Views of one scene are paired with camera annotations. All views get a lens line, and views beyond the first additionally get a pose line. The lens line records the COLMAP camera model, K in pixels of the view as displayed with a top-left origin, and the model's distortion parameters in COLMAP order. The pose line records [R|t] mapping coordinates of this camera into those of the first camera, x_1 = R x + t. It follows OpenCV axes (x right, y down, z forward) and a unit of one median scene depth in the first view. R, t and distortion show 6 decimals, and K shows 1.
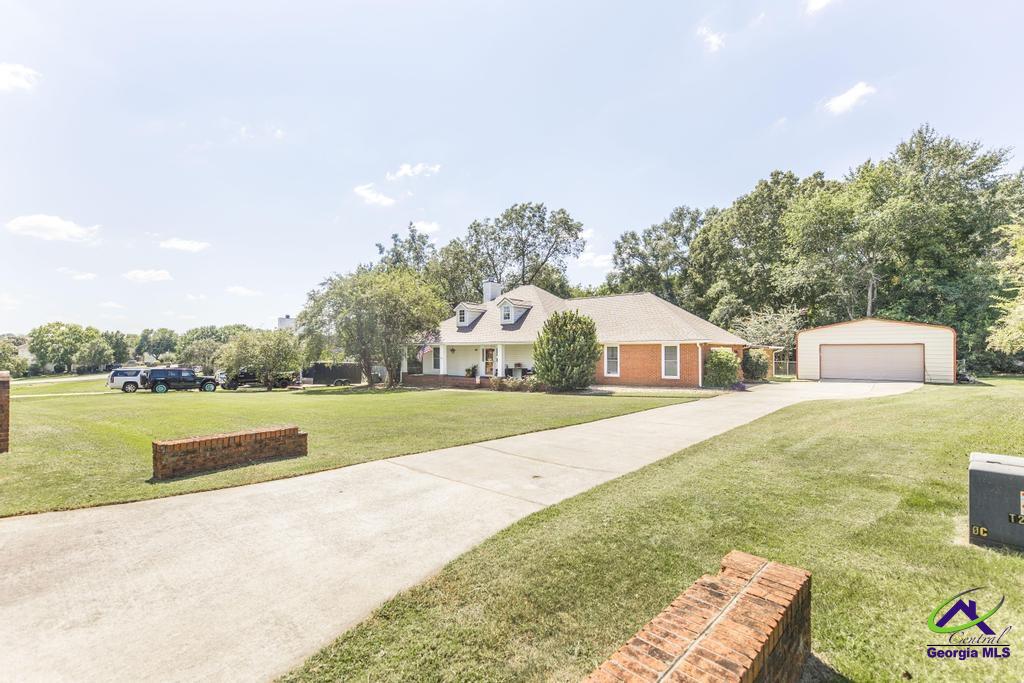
lens RADIAL K [[454.5, 0, 509.5], [0, 454.5, 342.2], [0, 0, 1]] dist [0.014959, 0.000321]
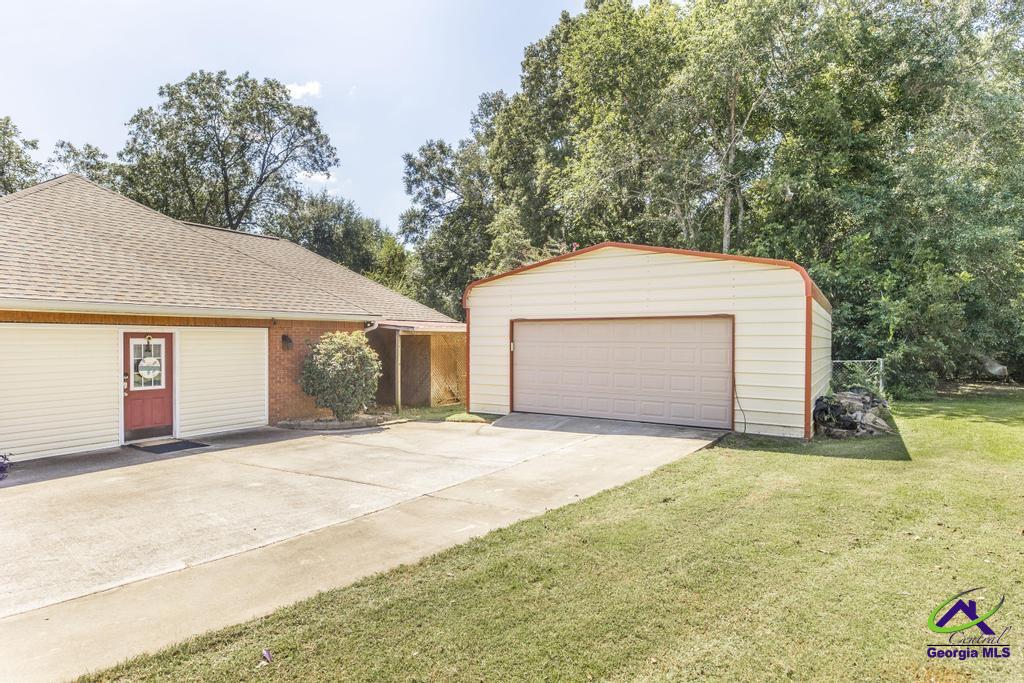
lens RADIAL K [[558.9, 0, 514.8], [0, 558.9, 348.3], [0, 0, 1]] dist [-0.003830, 0.003879]
pose [[0.993086, 0.000872, 0.117385, 0.429629], [-0.004624, 0.999487, 0.031696, 0.008800], [-0.117297, -0.032020, 0.992581, 0.380903]]
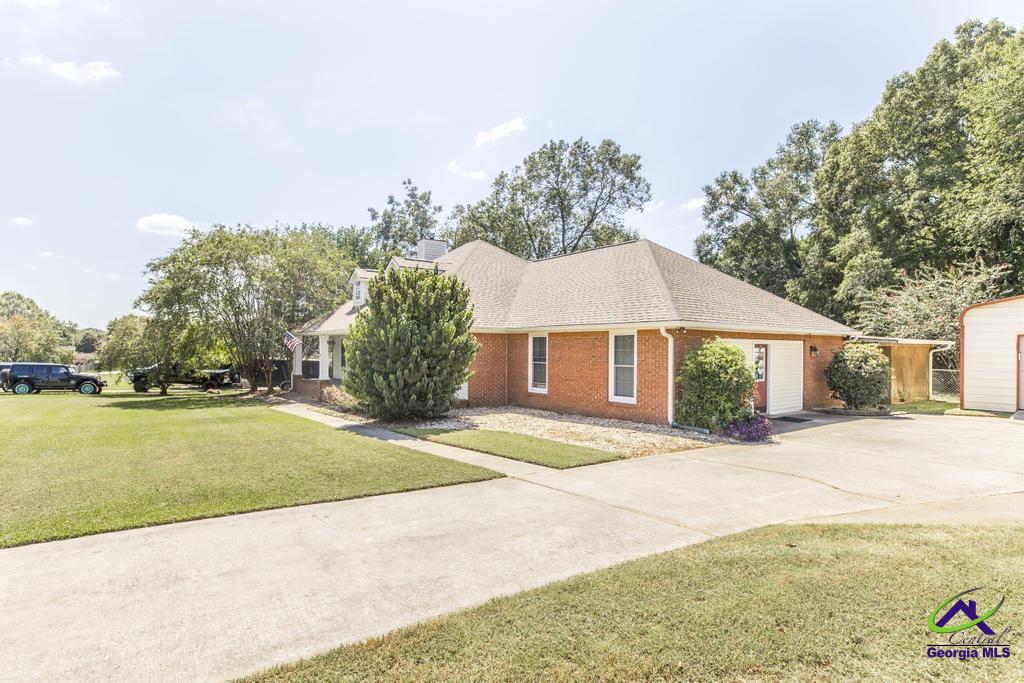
lens RADIAL K [[520.5, 0, 512.4], [0, 520.5, 345.3], [0, 0, 1]] dist [0.007492, 0.000109]
pose [[0.967850, 0.008180, -0.251395, 0.225292], [-0.005130, 0.999905, 0.012787, 0.007503], [0.251476, -0.011087, 0.967800, 0.260583]]
